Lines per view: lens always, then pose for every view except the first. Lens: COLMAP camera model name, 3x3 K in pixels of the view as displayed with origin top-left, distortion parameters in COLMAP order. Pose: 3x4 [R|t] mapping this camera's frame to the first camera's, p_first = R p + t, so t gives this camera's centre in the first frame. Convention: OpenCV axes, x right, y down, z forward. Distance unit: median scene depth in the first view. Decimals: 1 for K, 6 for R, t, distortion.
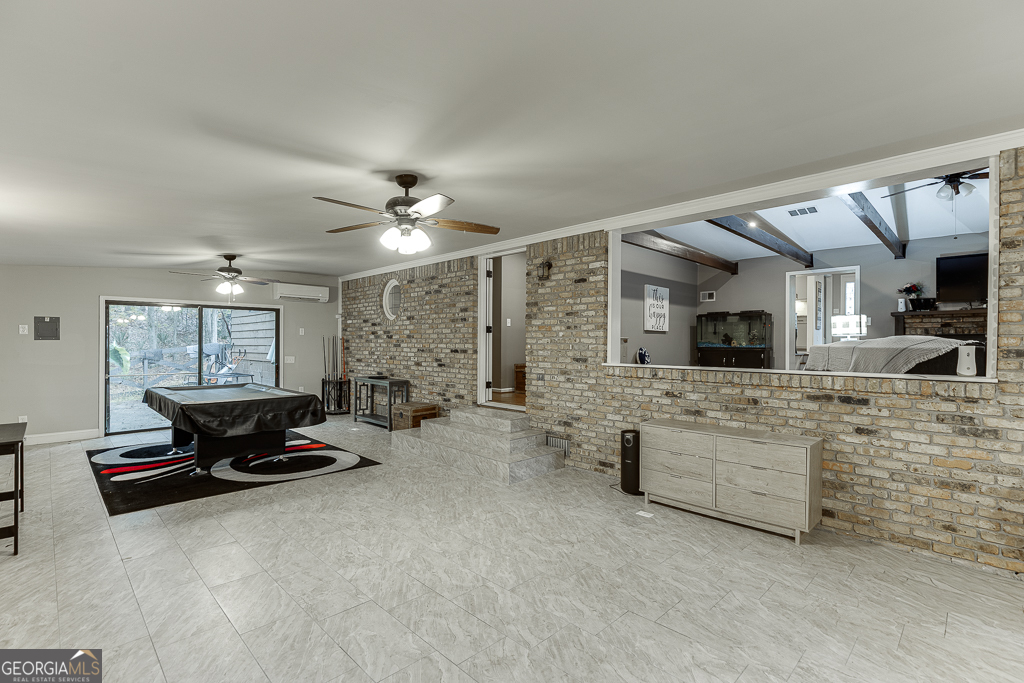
lens RADIAL K [[472.1, 0, 521.6], [0, 472.1, 343.4], [0, 0, 1]] dist [-0.002422, -0.000747]
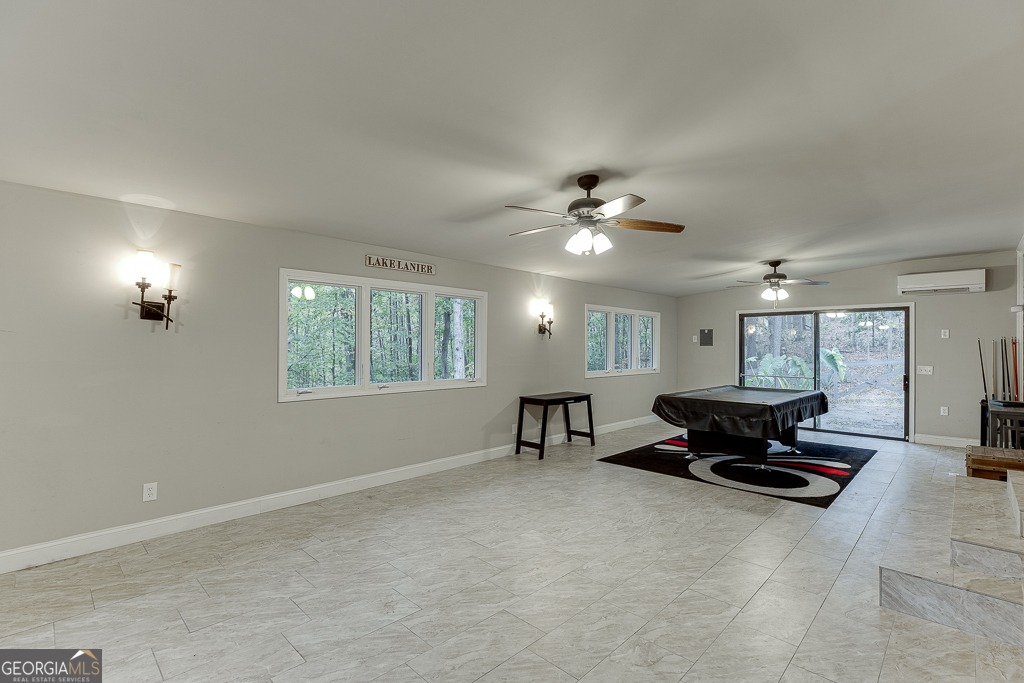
lens RADIAL K [[472.1, 0, 519.9], [0, 472.1, 343.9], [0, 0, 1]] dist [-0.002422, -0.000747]
pose [[0.012704, -0.009756, -0.999872, 0.485514], [-0.006525, 0.999930, -0.009839, 0.005200], [0.999898, 0.006649, 0.012640, 0.545265]]
